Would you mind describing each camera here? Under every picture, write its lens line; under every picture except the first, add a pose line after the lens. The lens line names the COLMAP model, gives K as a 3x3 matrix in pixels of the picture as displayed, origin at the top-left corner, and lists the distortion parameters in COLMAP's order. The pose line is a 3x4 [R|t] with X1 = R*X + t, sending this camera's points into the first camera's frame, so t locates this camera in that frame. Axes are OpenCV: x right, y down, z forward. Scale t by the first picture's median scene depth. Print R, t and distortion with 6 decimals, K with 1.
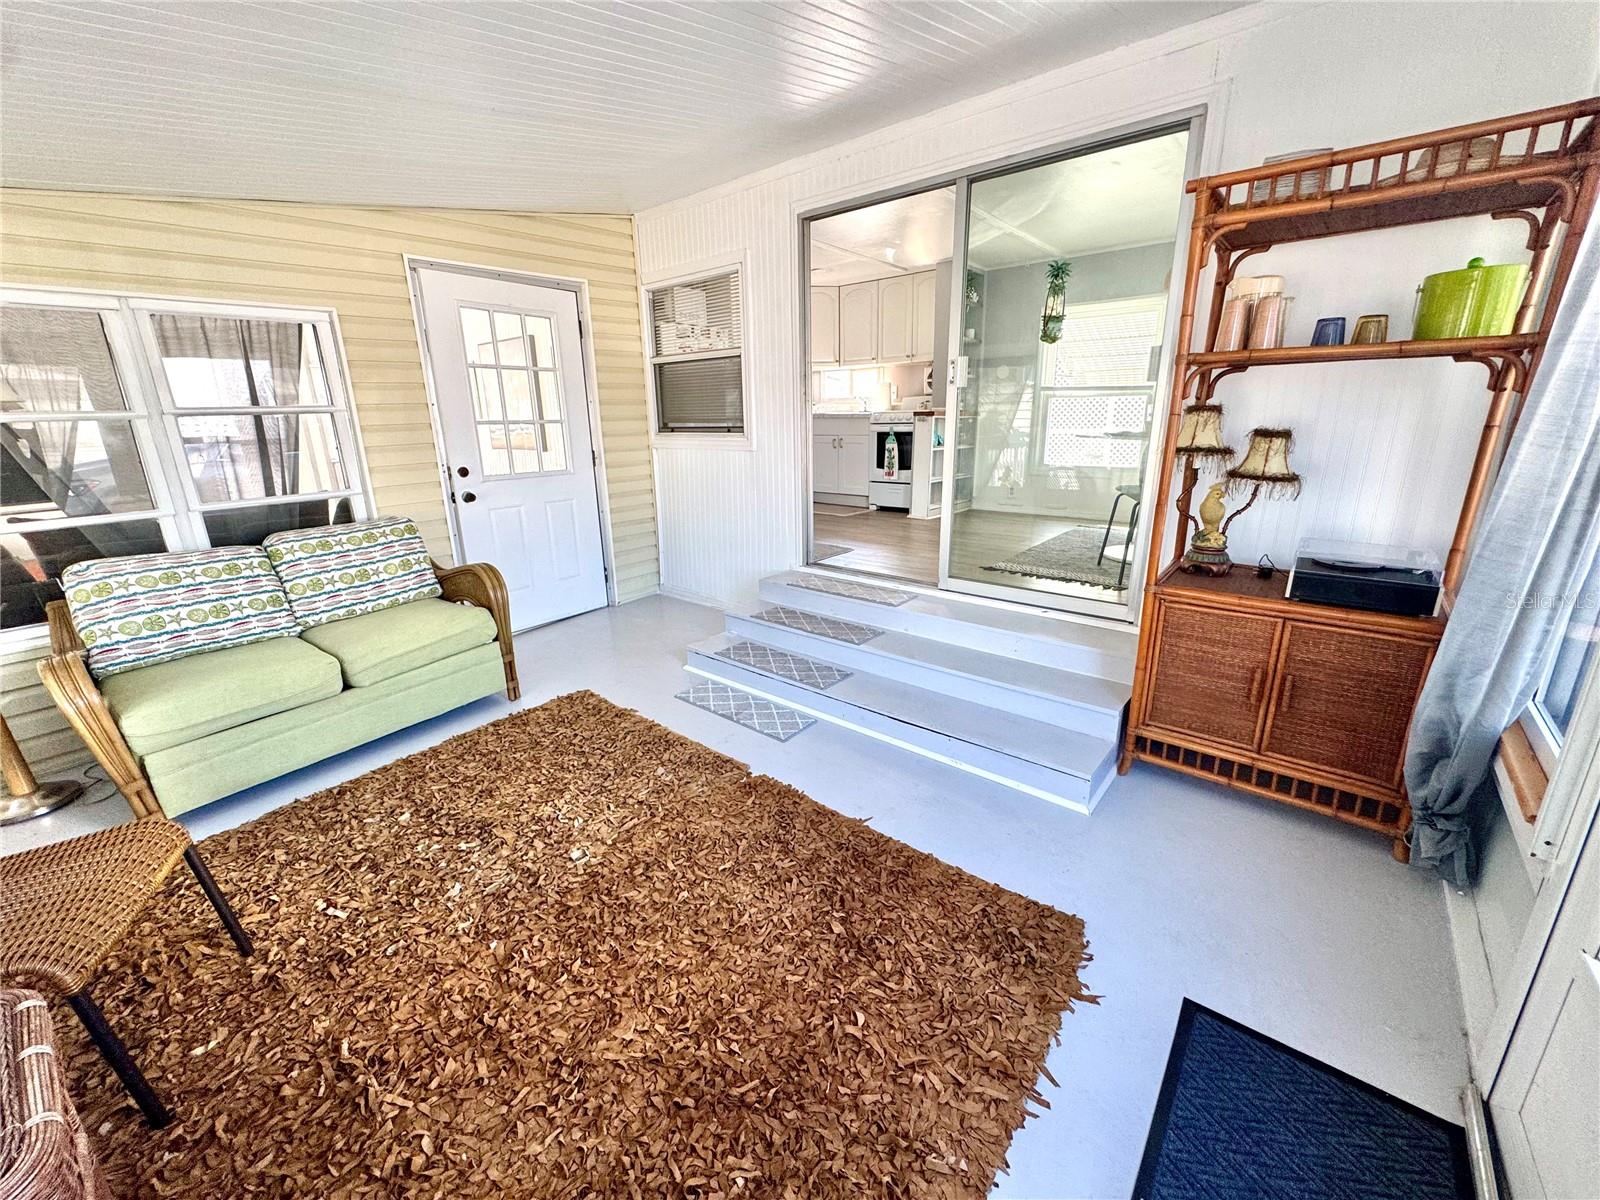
lens RADIAL K [[641.9, 0, 802.4], [0, 641.9, 595.4], [0, 0, 1]] dist [-0.001710, 0.000101]
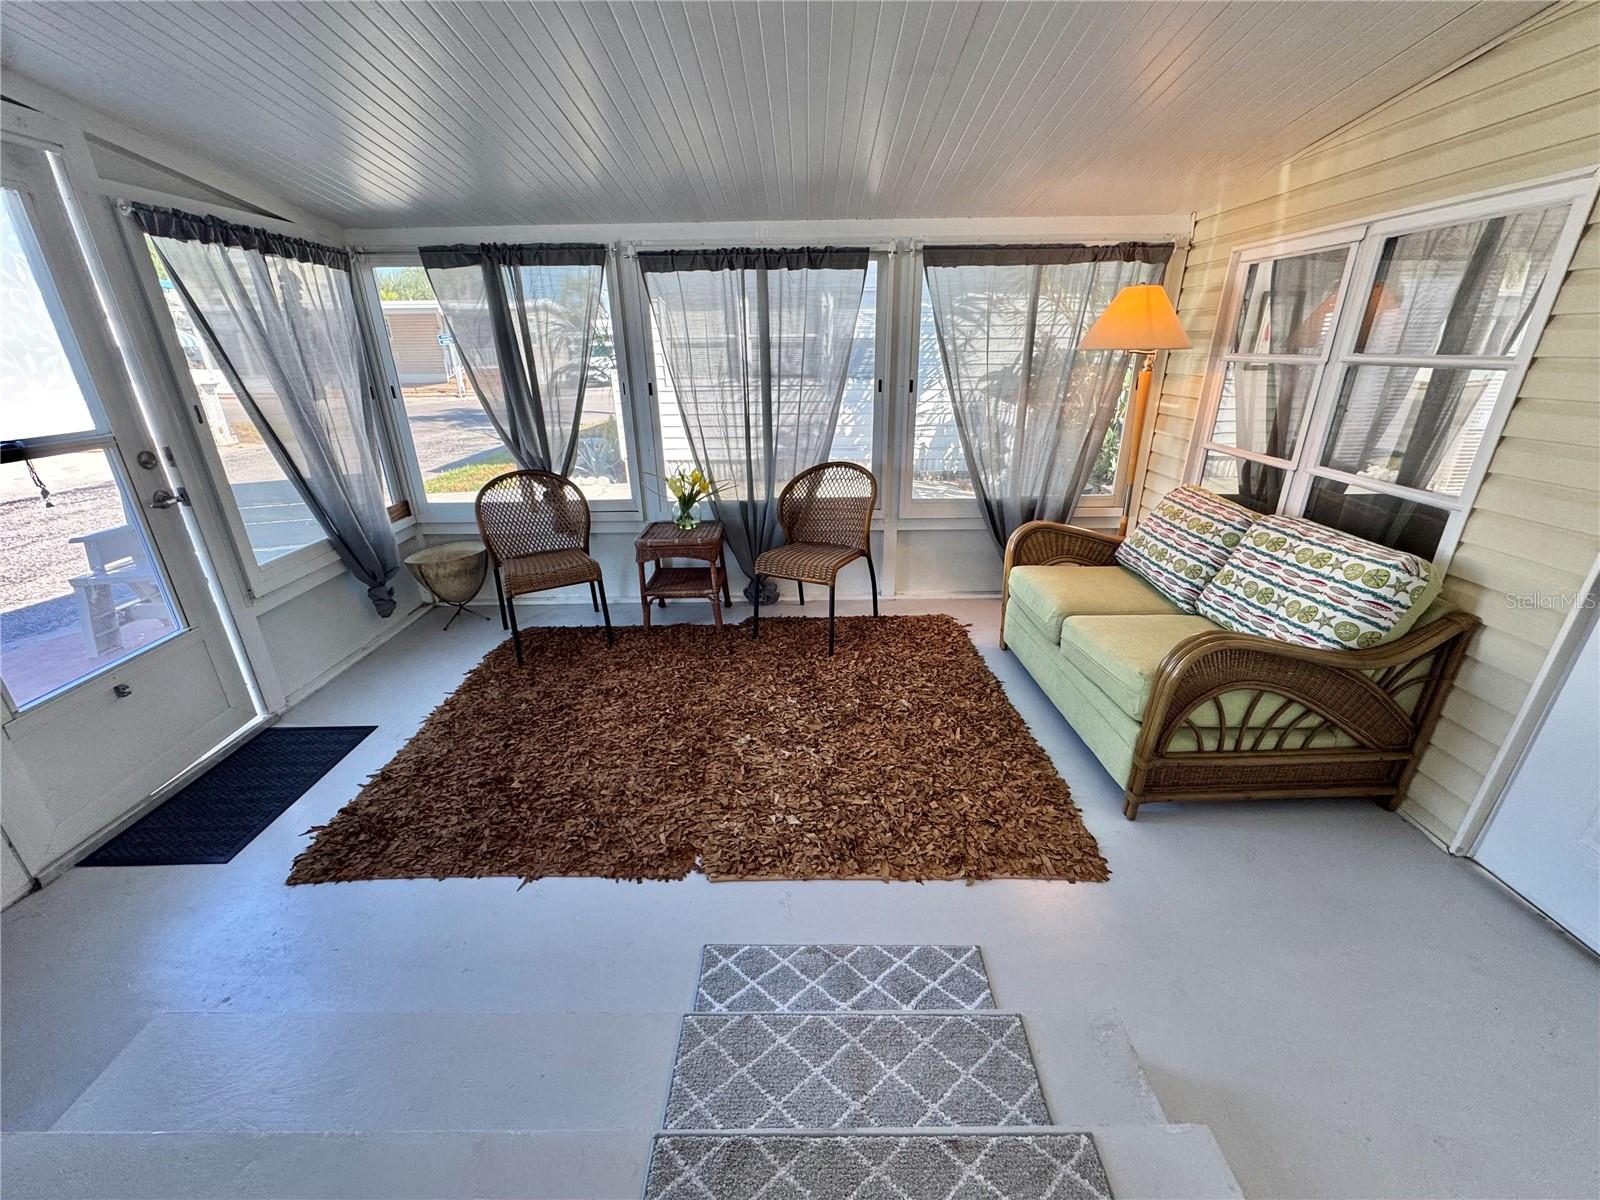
lens RADIAL K [[641.9, 0, 802.4], [0, 641.9, 595.4], [0, 0, 1]] dist [-0.001710, 0.000101]
pose [[-0.767097, 0.269089, -0.582368, 0.186536], [-0.147853, 0.809186, 0.568646, -0.459675], [0.624260, 0.522312, -0.580939, 1.355528]]
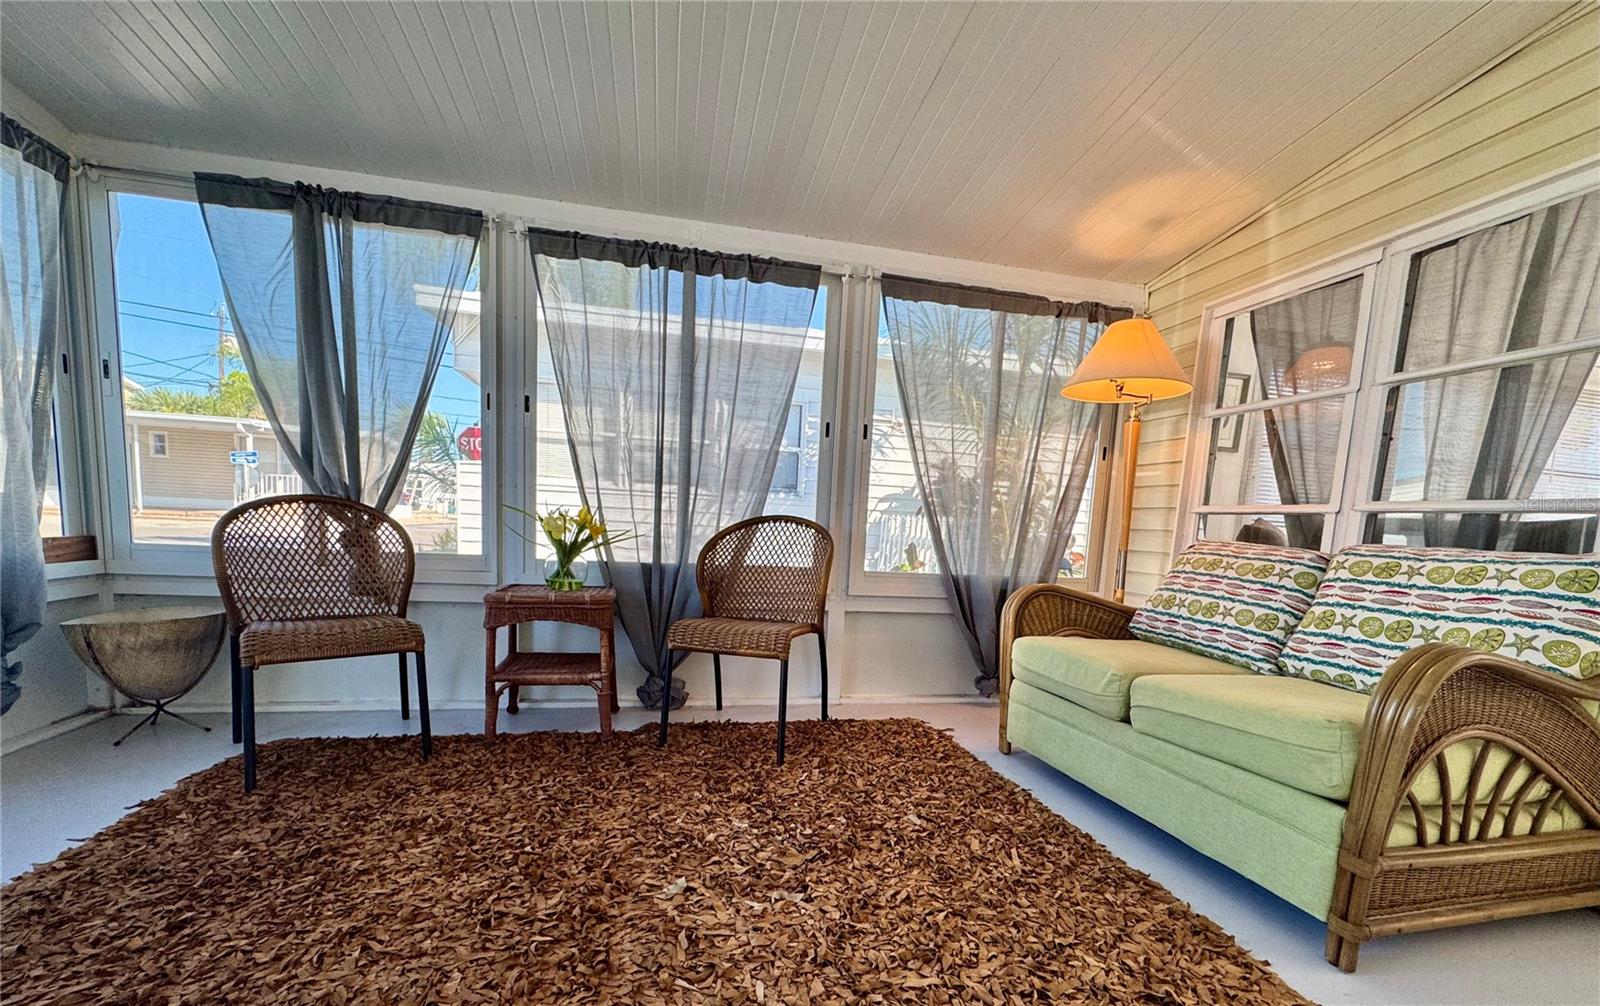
lens RADIAL K [[670.2, 0, 809.0], [0, 670.2, 596.2], [0, 0, 1]] dist [-0.001523, -0.000248]
pose [[-0.610668, 0.086502, -0.787148, 0.100879], [-0.255754, 0.919202, 0.299428, -0.126082], [0.749449, 0.384167, -0.539205, 1.135439]]
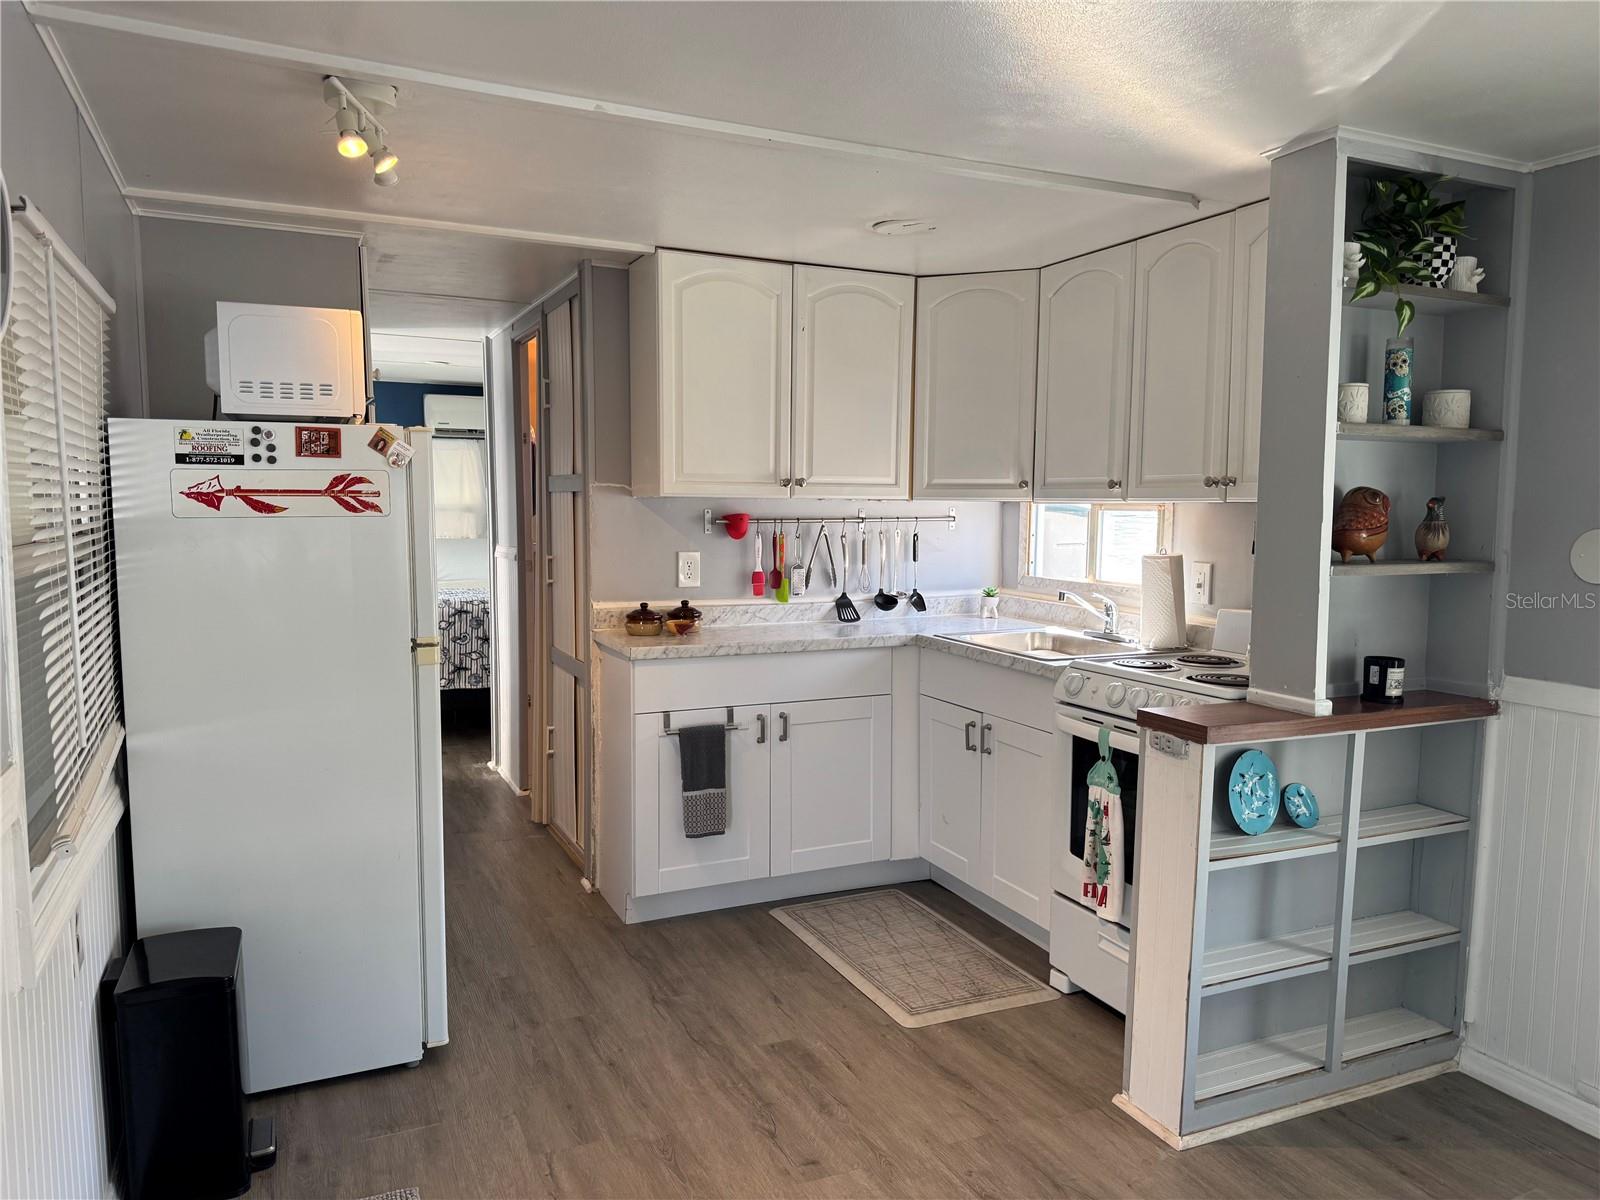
lens RADIAL K [[1132.3, 0, 800.0], [0, 1132.3, 600.0], [0, 0, 1]] dist [0.060968, -0.001997]
pose [[0.903300, 0.061579, -0.424568, 0.547113], [-0.137434, 0.979025, -0.150404, -0.547908], [0.406401, 0.194210, 0.892816, 1.199519]]
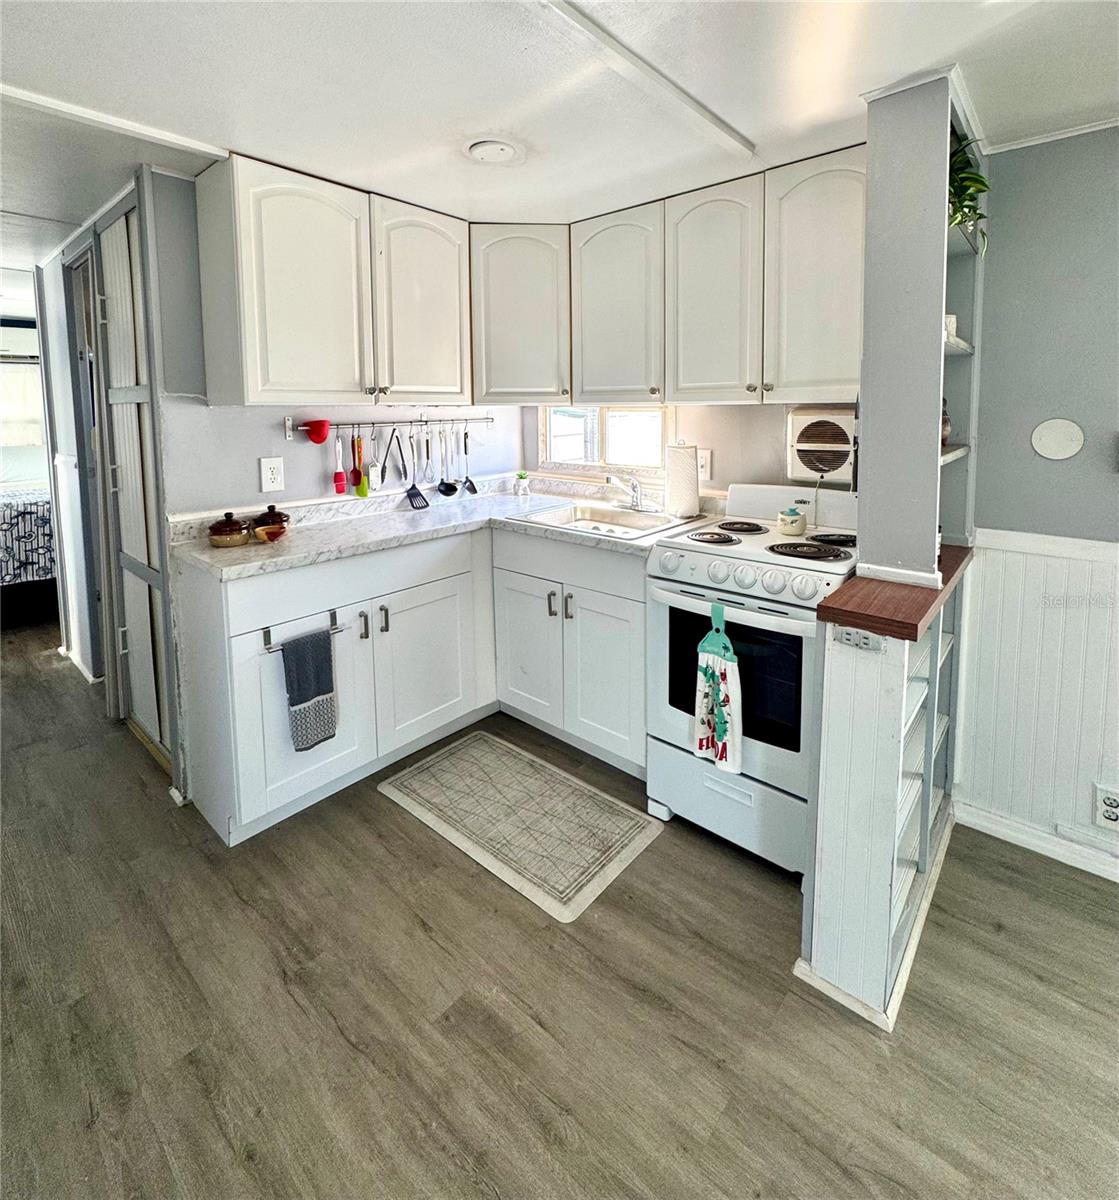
lens RADIAL K [[602.7, 0, 568.9], [0, 602.7, 453.2], [0, 0, 1]] dist [-0.012170, 0.000912]
pose [[0.999873, 0.008924, -0.013190, 0.167893], [-0.011317, 0.980882, -0.194273, -0.674552], [0.011204, 0.194397, 0.980859, 1.687521]]
